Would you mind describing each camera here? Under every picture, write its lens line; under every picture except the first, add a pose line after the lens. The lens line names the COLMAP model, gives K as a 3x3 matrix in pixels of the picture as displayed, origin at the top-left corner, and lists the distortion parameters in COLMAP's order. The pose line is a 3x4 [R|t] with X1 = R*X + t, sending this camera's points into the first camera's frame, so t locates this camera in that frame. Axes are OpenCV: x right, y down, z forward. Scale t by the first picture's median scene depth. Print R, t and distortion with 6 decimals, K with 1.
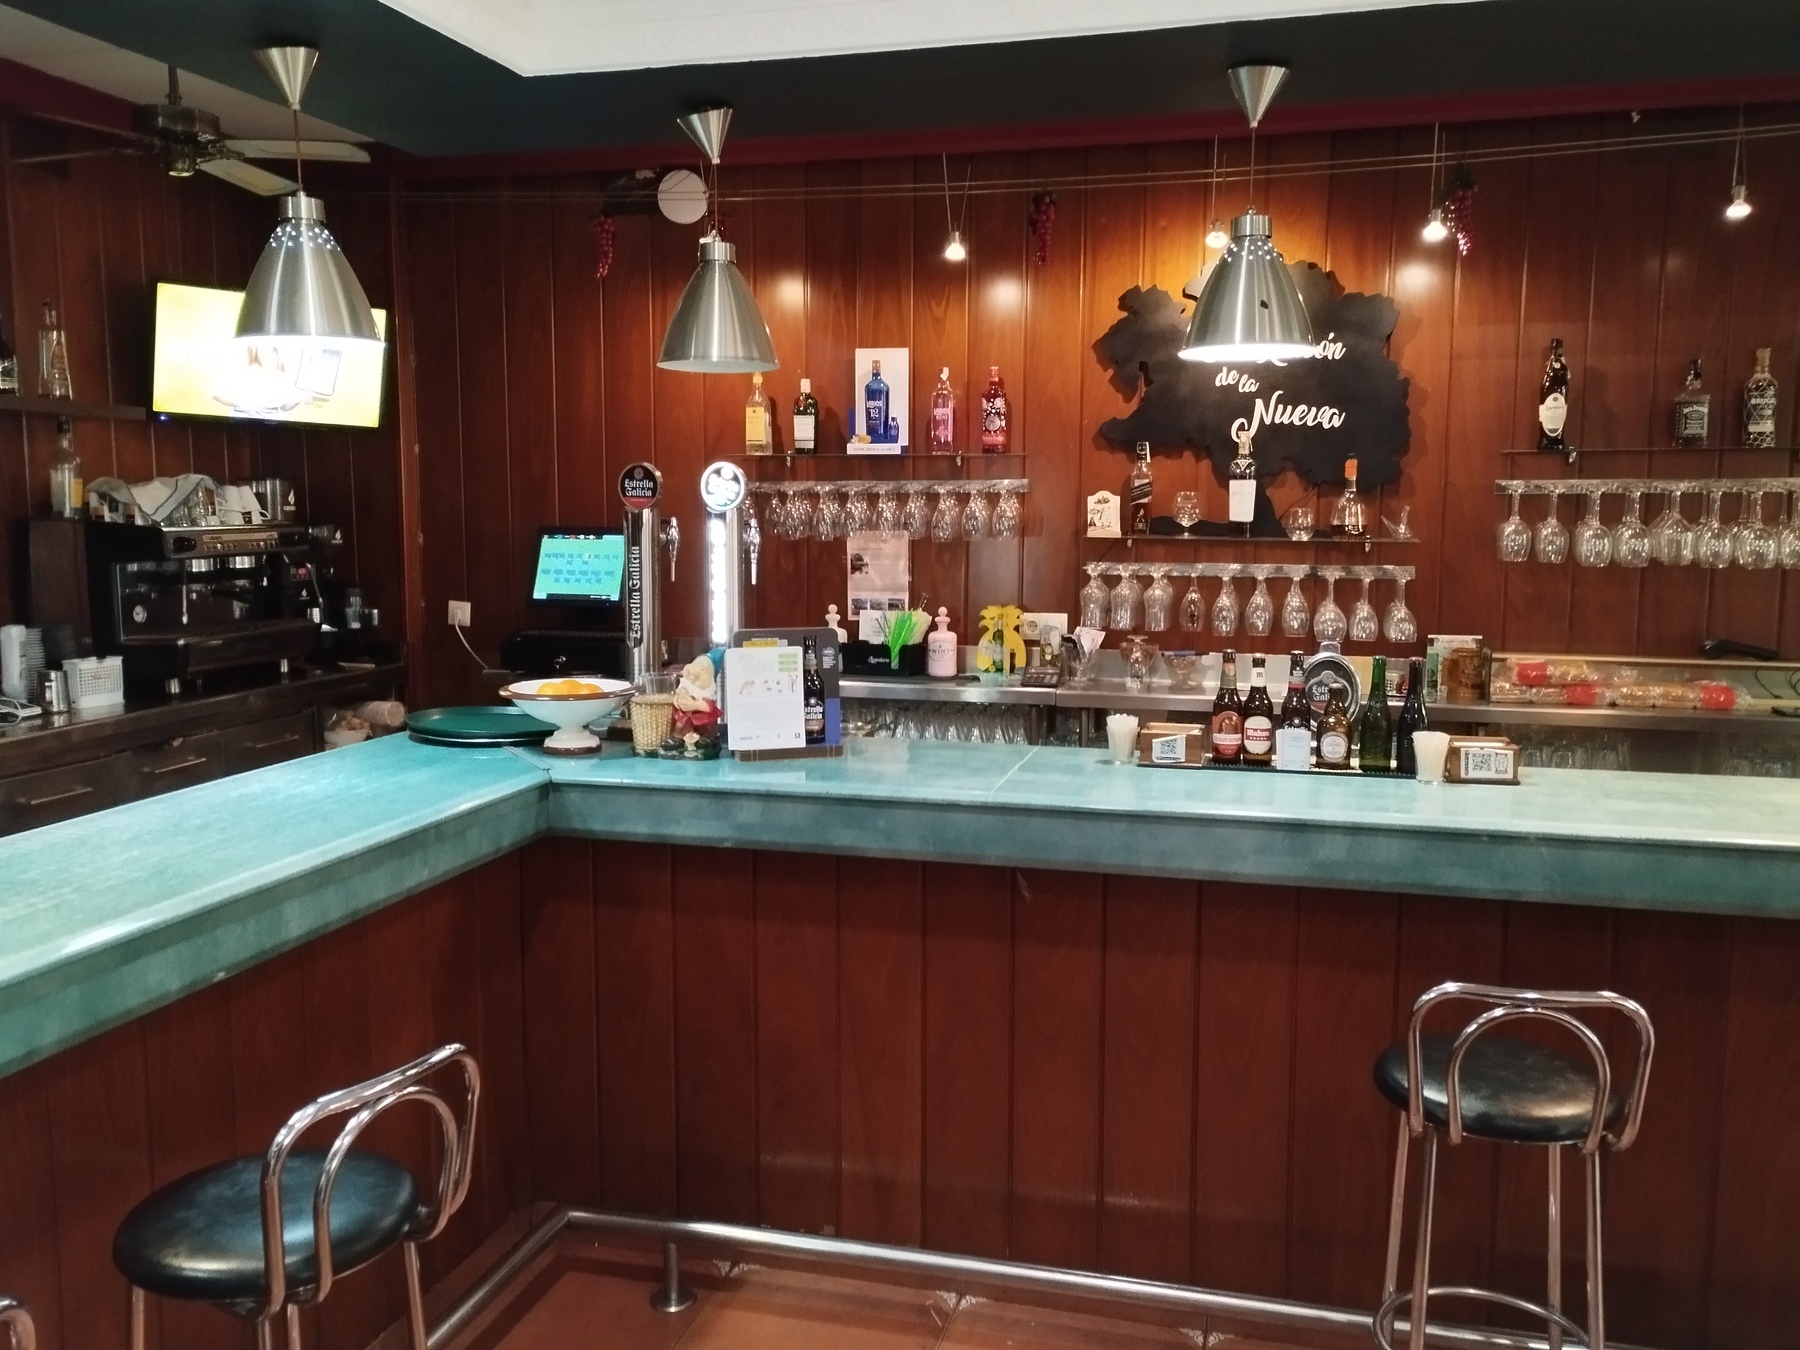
lens RADIAL K [[1545.1, 0, 882.3], [0, 1545.1, 669.8], [0, 0, 1]] dist [0.056101, -0.070560]
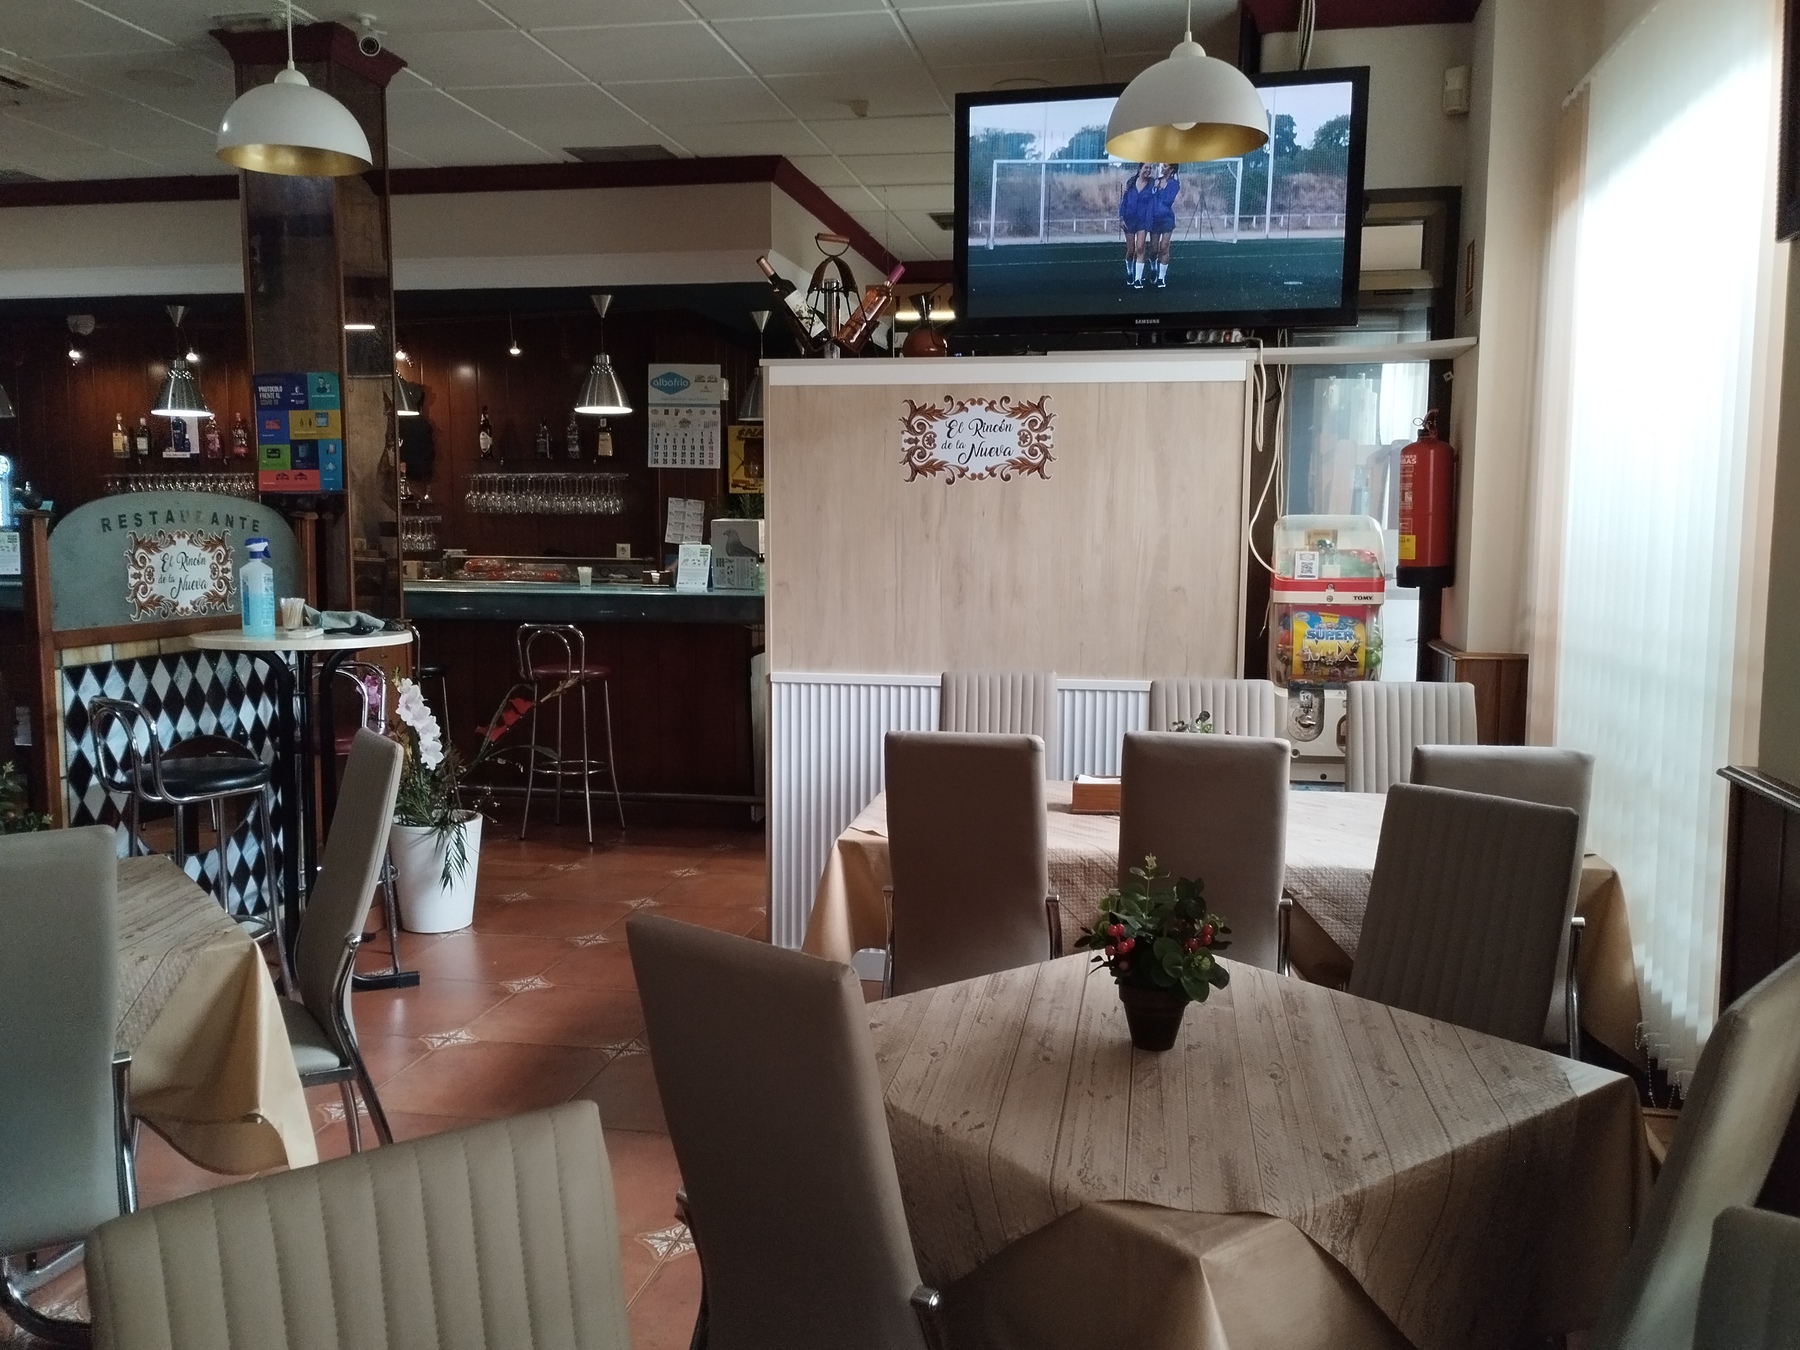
lens RADIAL K [[1545.1, 0, 895.1], [0, 1545.1, 677.9], [0, 0, 1]] dist [0.056101, -0.070560]
pose [[0.996289, -0.003695, 0.085992, 0.842116], [0.004891, 0.999894, -0.013702, 0.194567], [-0.085932, 0.014072, 0.996202, -1.180477]]
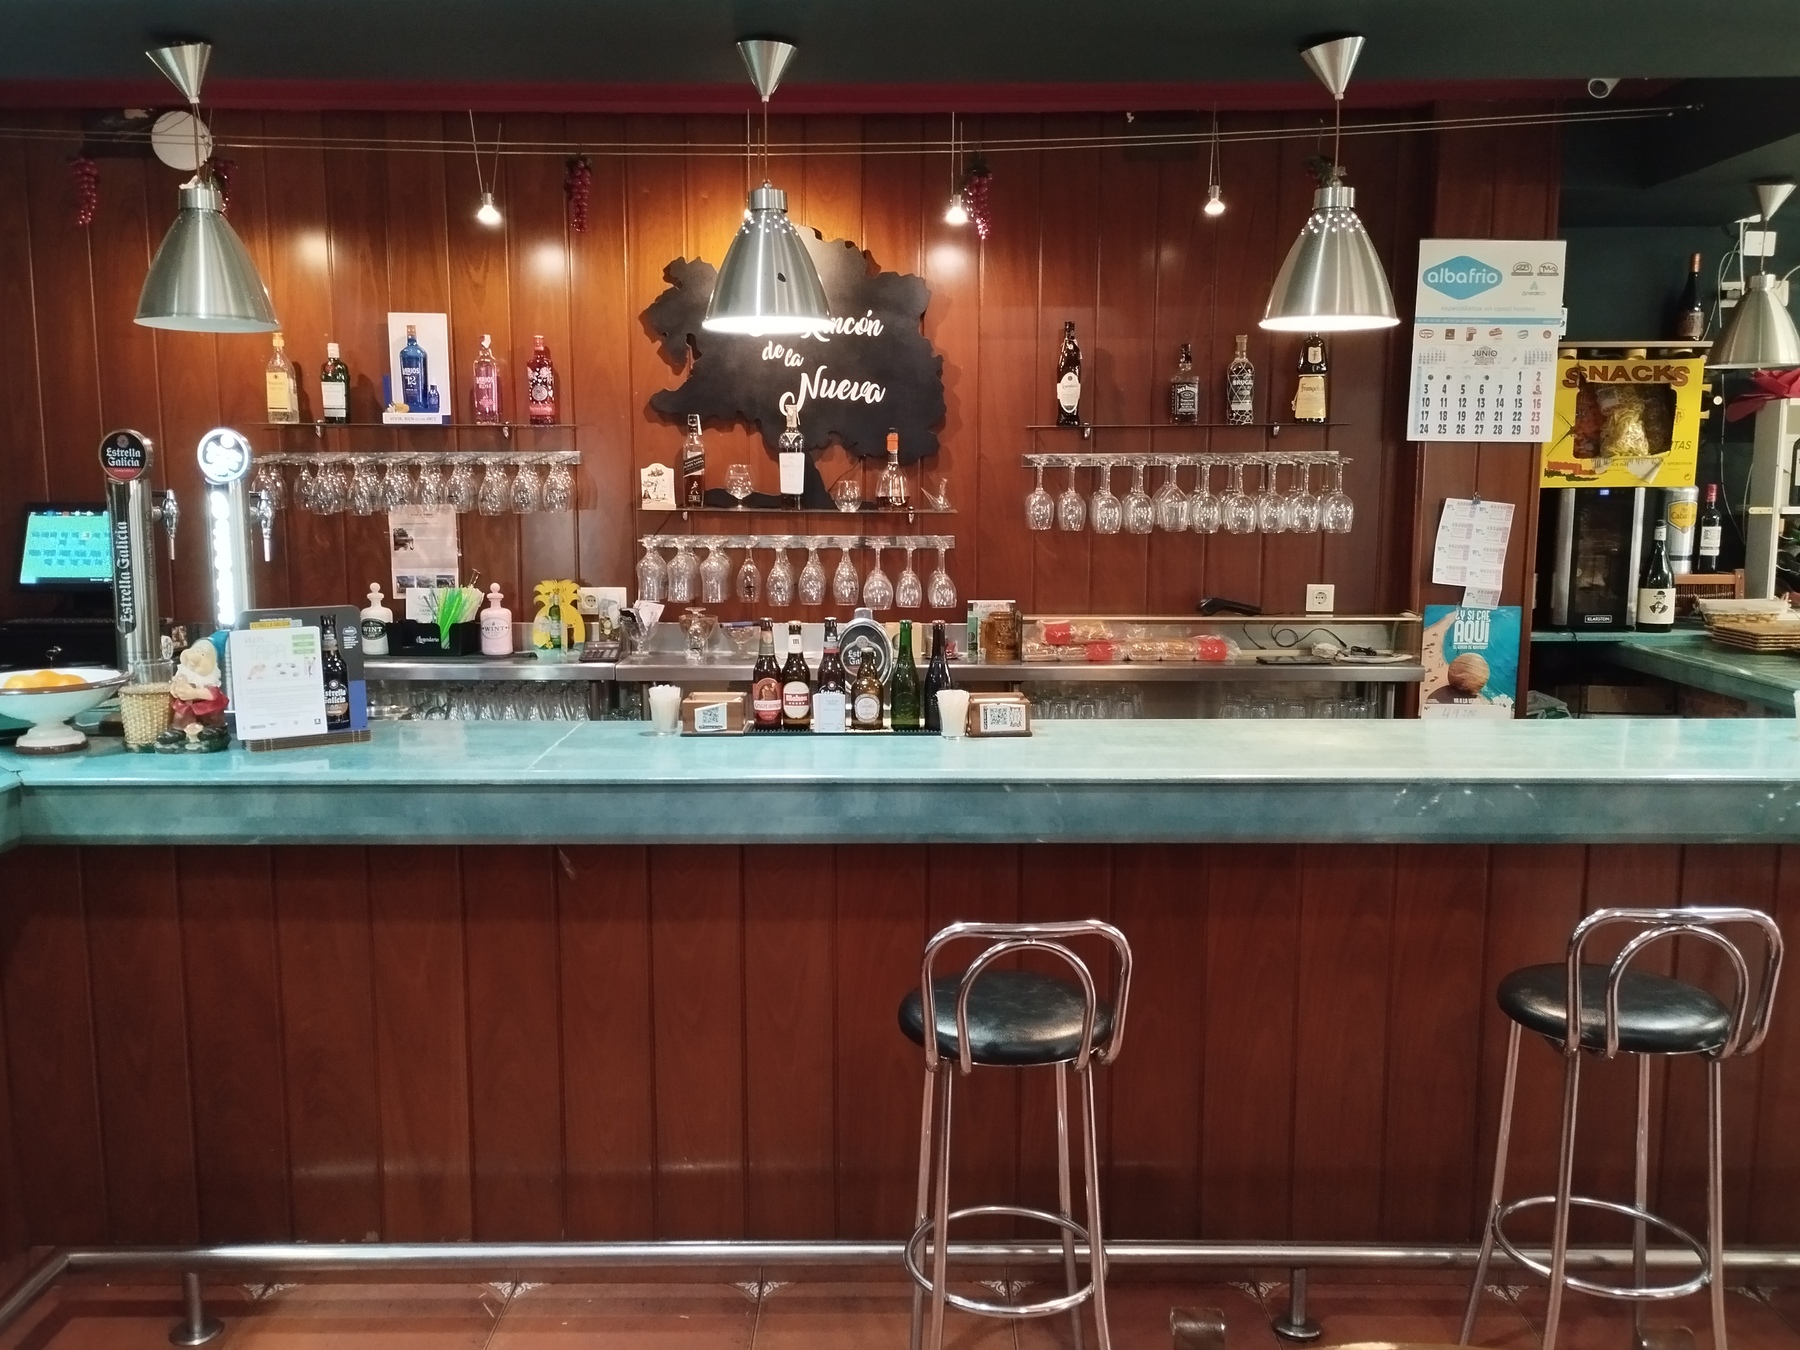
lens RADIAL K [[1545.1, 0, 896.3], [0, 1545.1, 675.6], [0, 0, 1]] dist [0.056101, -0.070560]
pose [[0.964018, -0.037041, 0.263242, 0.028110], [0.032064, 0.999217, 0.023180, 0.003188], [-0.263895, -0.013905, 0.964451, -0.003809]]
